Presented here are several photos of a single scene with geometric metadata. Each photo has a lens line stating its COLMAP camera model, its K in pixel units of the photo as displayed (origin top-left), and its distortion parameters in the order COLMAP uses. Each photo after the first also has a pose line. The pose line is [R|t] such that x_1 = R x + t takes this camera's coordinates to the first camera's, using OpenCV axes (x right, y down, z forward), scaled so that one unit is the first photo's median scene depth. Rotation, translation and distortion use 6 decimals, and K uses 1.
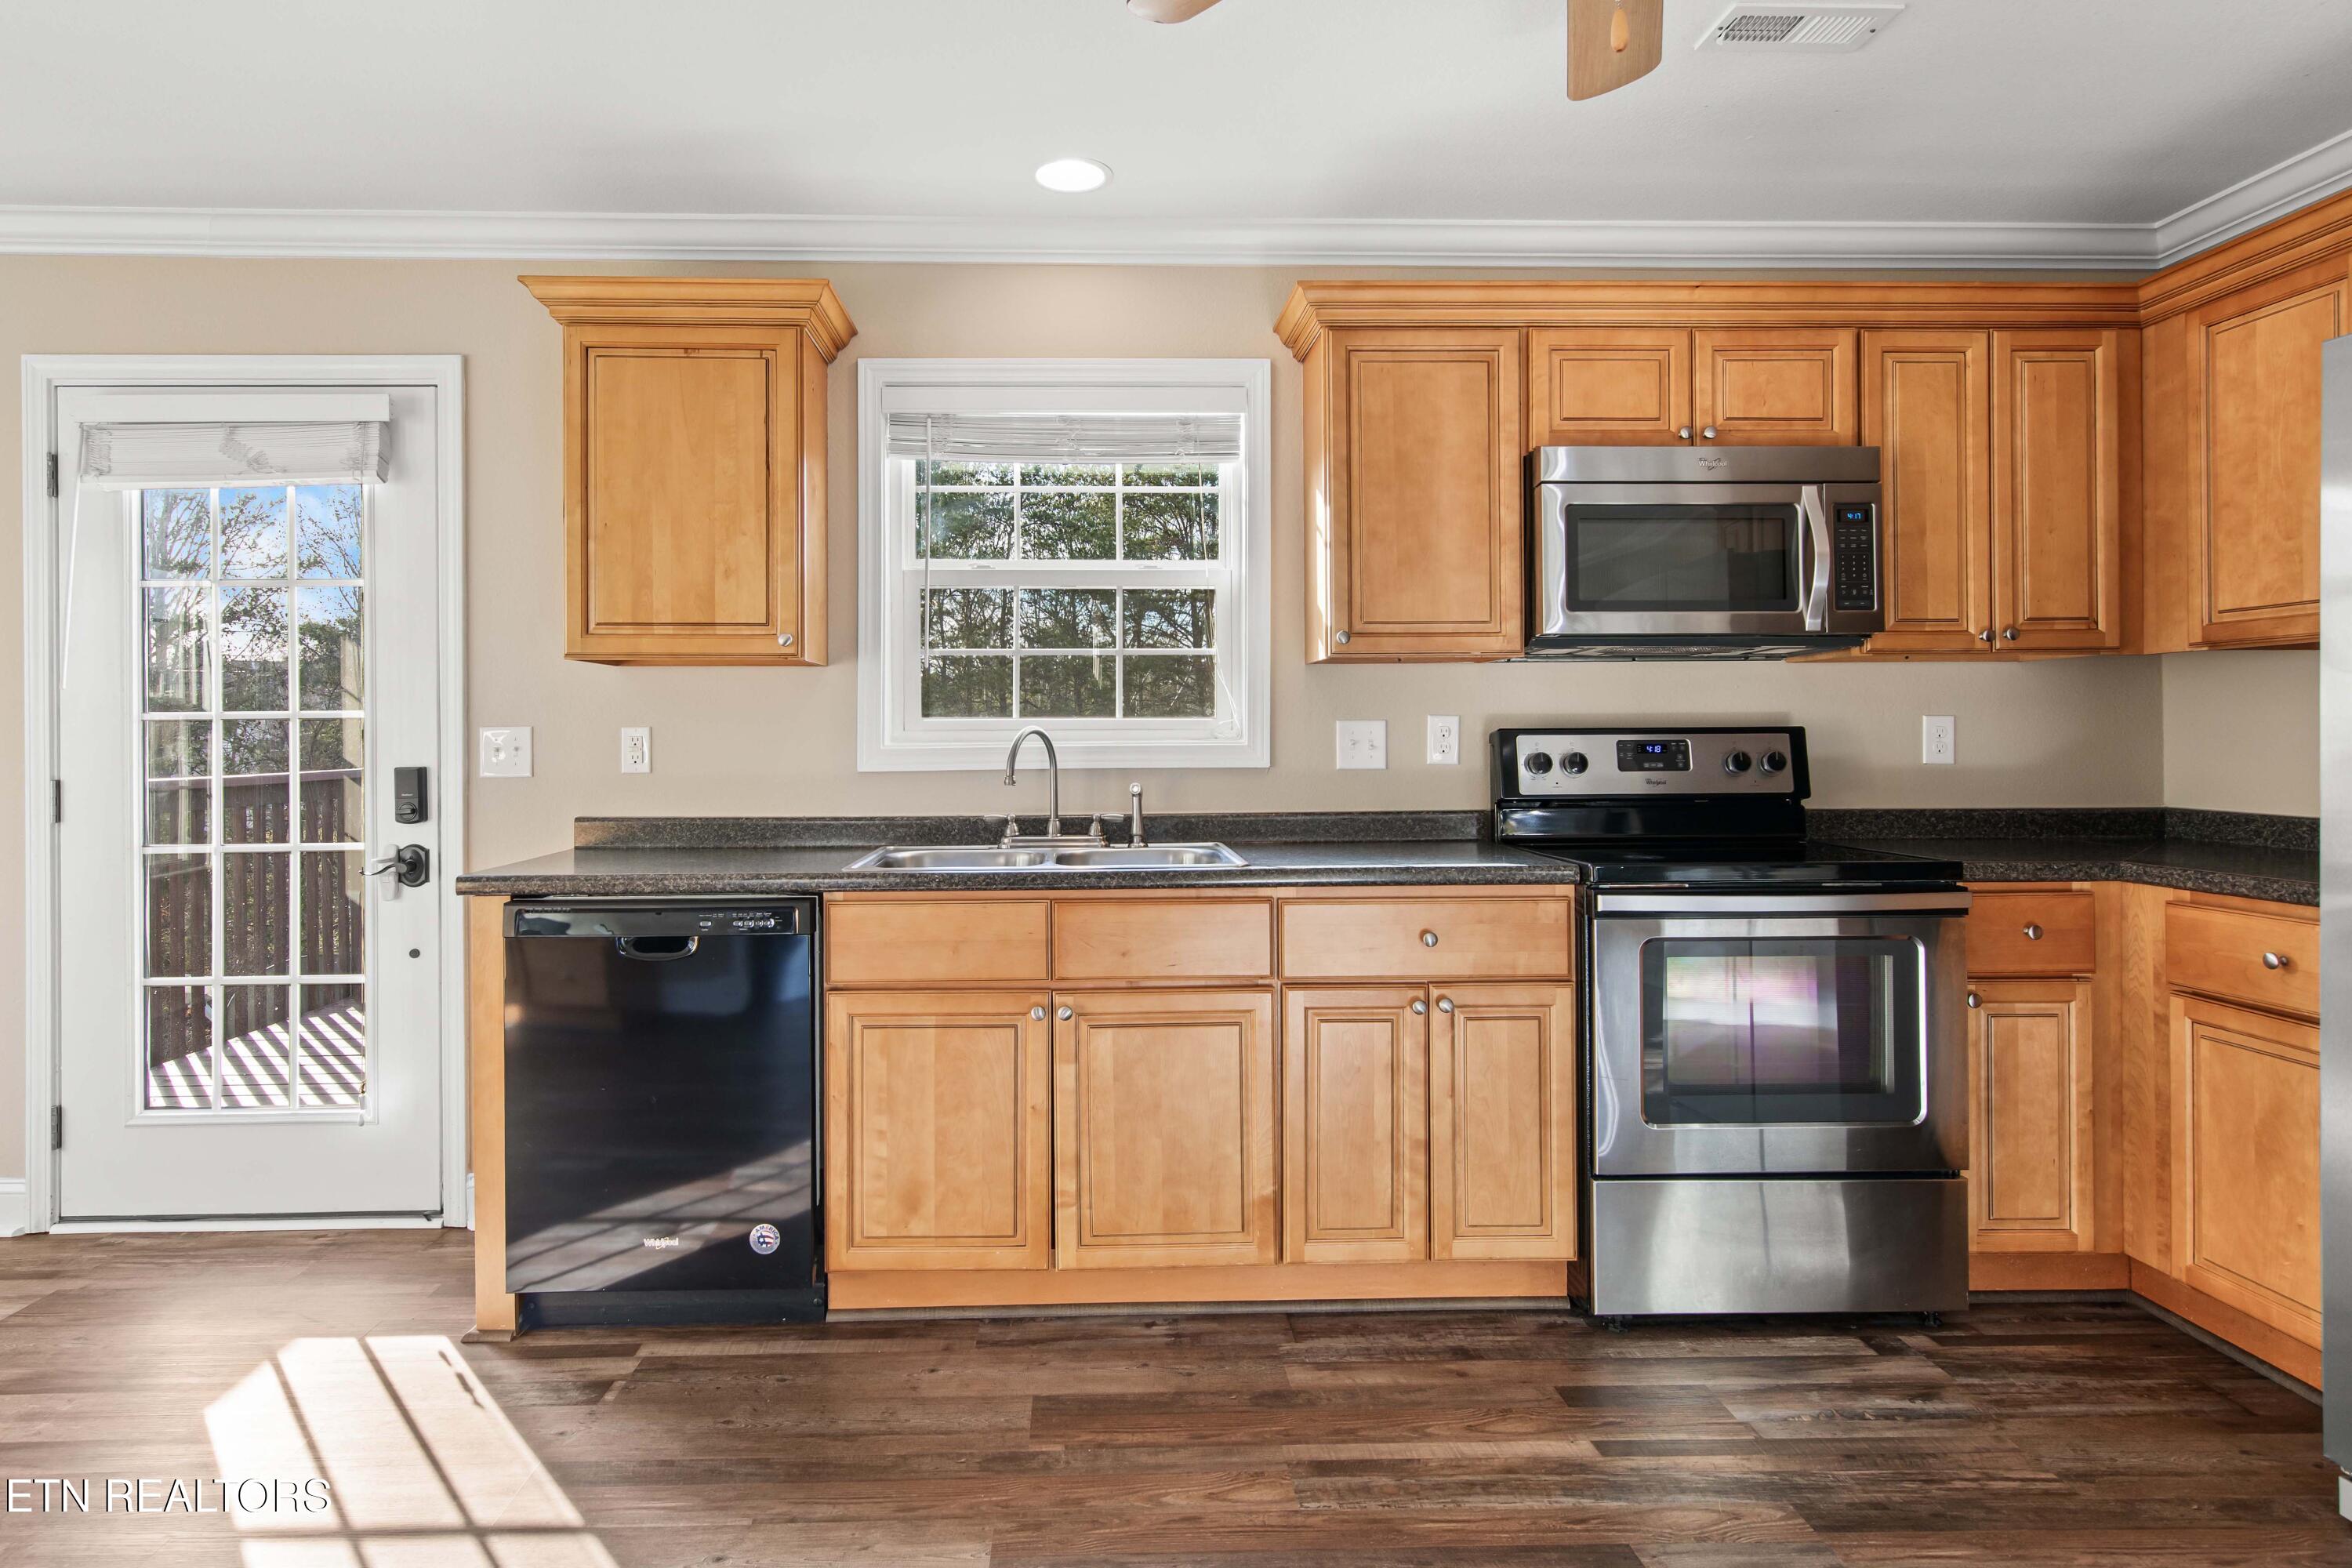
lens RADIAL K [[1324.7, 0, 1102.6], [0, 1324.7, 730.6], [0, 0, 1]] dist [0.002432, -0.000088]
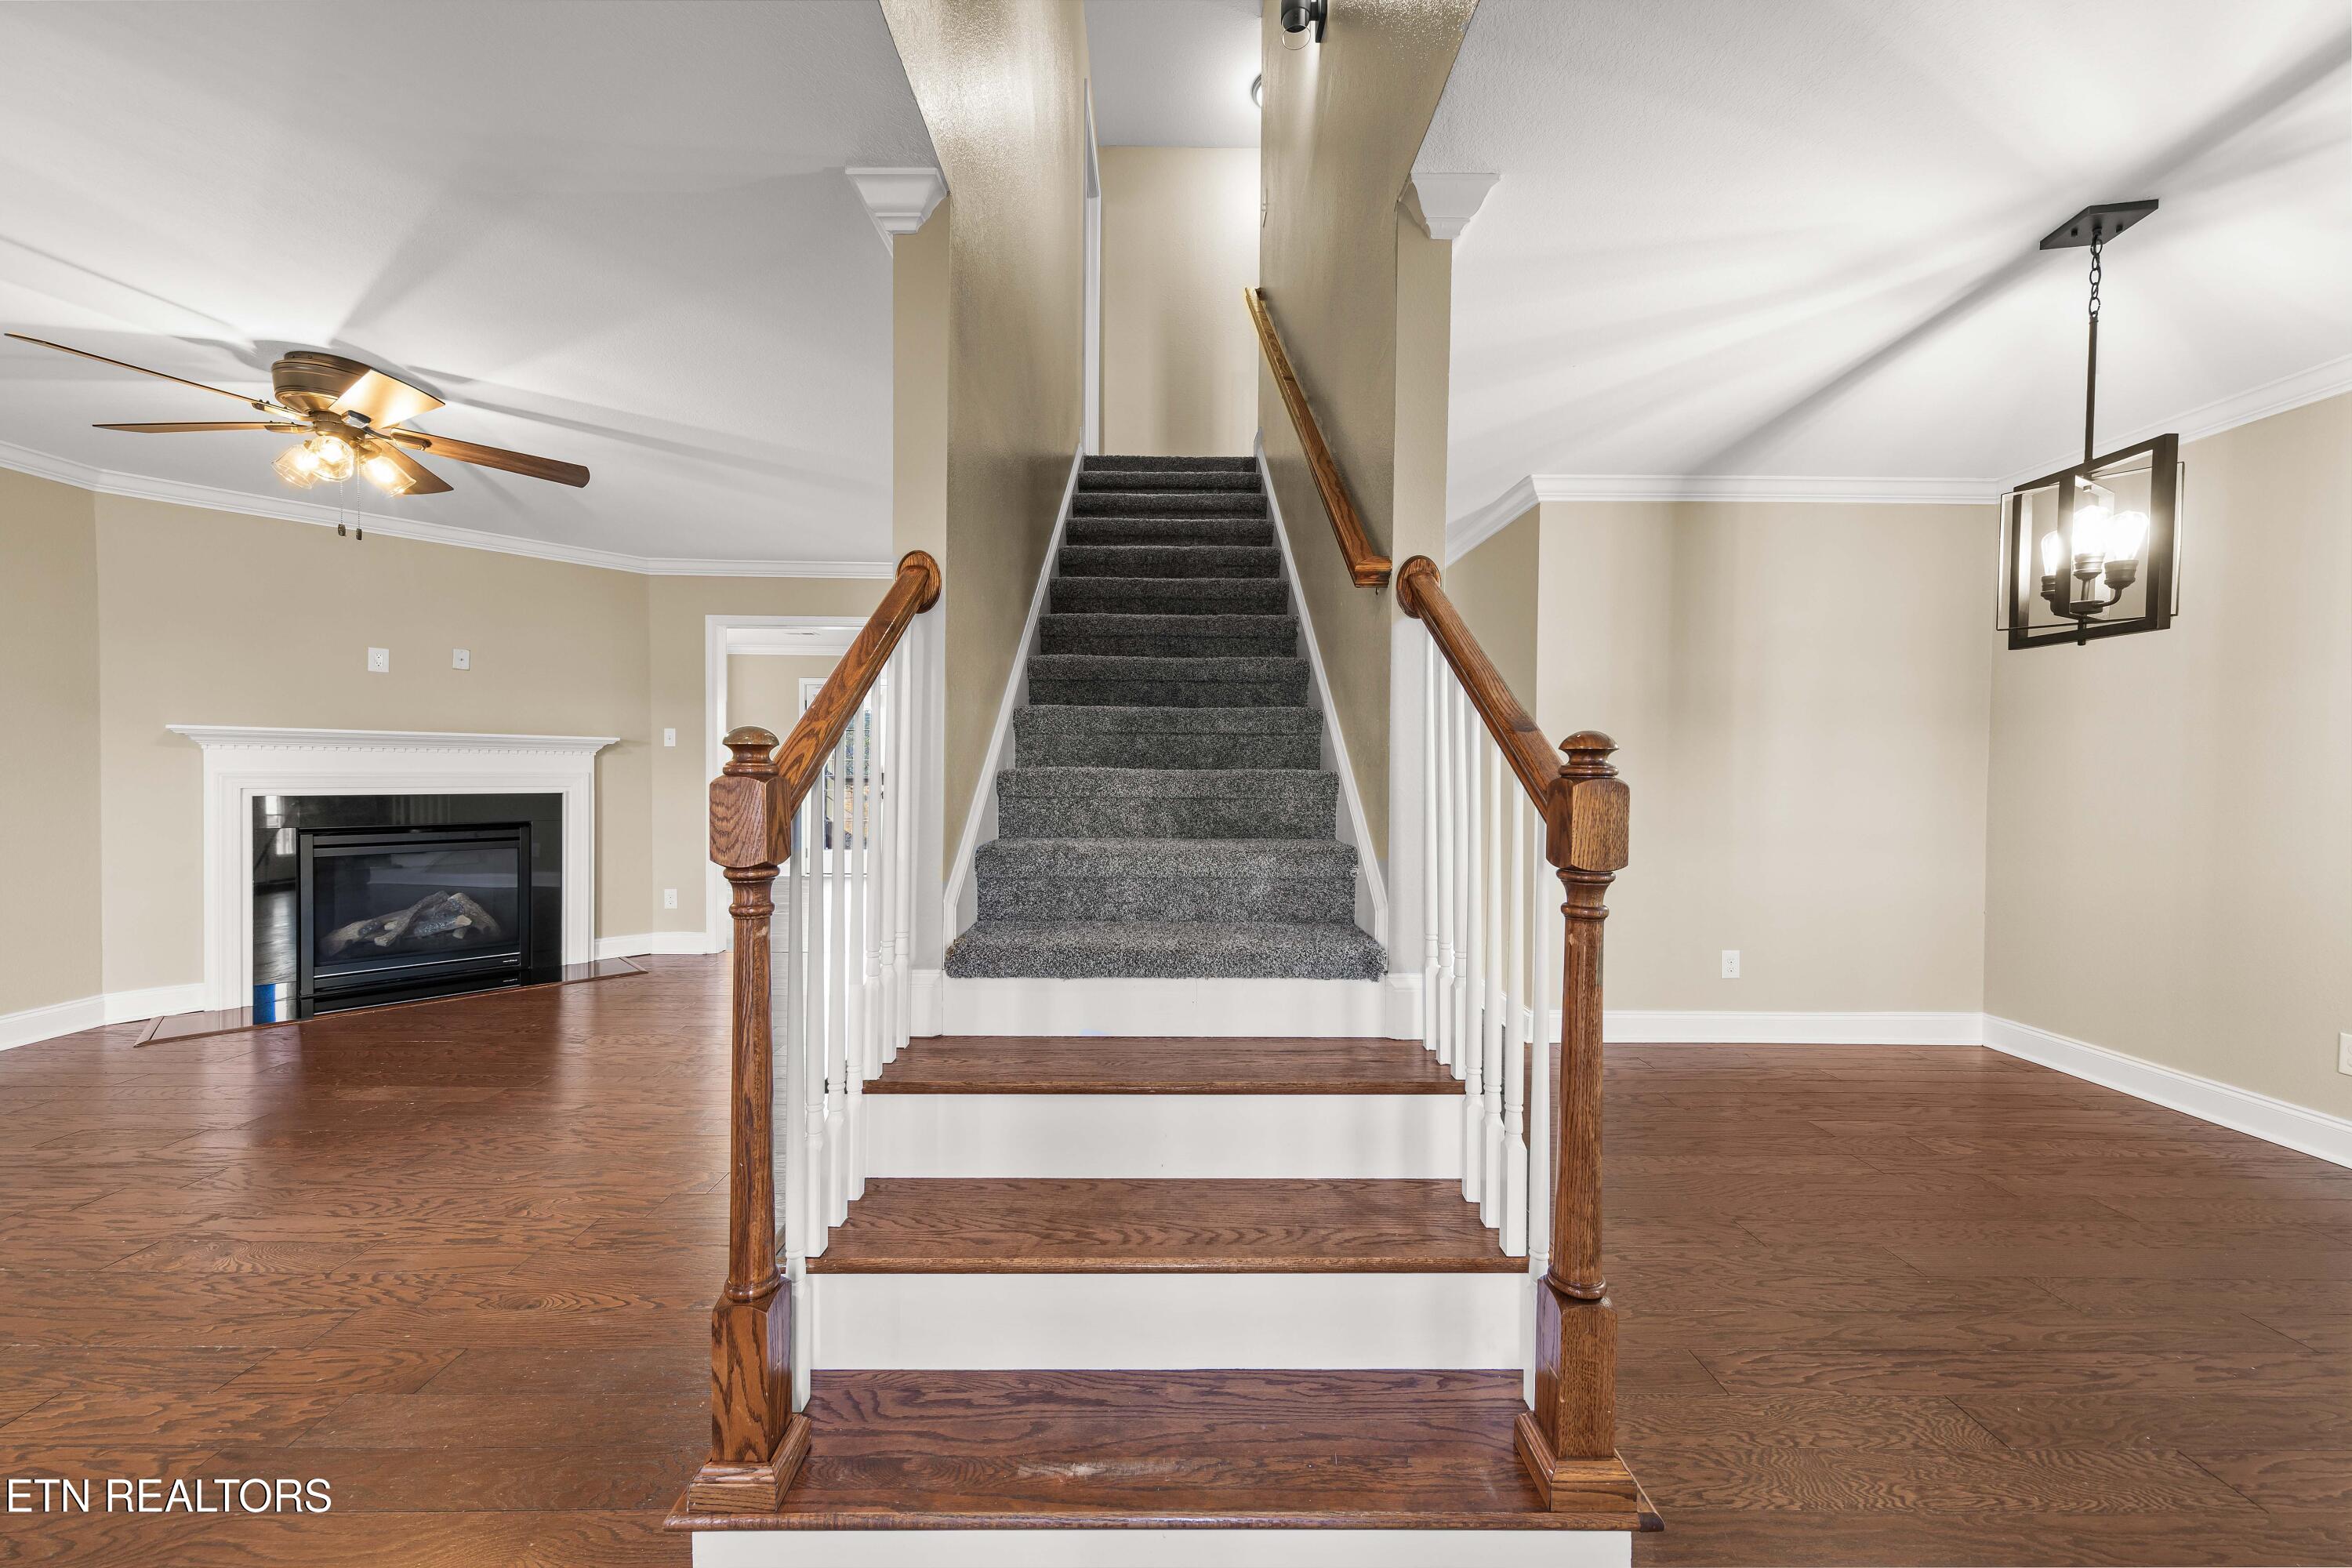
lens RADIAL K [[841.7, 0, 1172.2], [0, 841.7, 783.1], [0, 0, 1]] dist [0.000489, 0.000157]
pose [[0.999912, 0.012293, -0.004964, 0.447850], [-0.012208, 0.999786, 0.016714, 0.004451], [0.005168, -0.016652, 0.999848, -1.812227]]
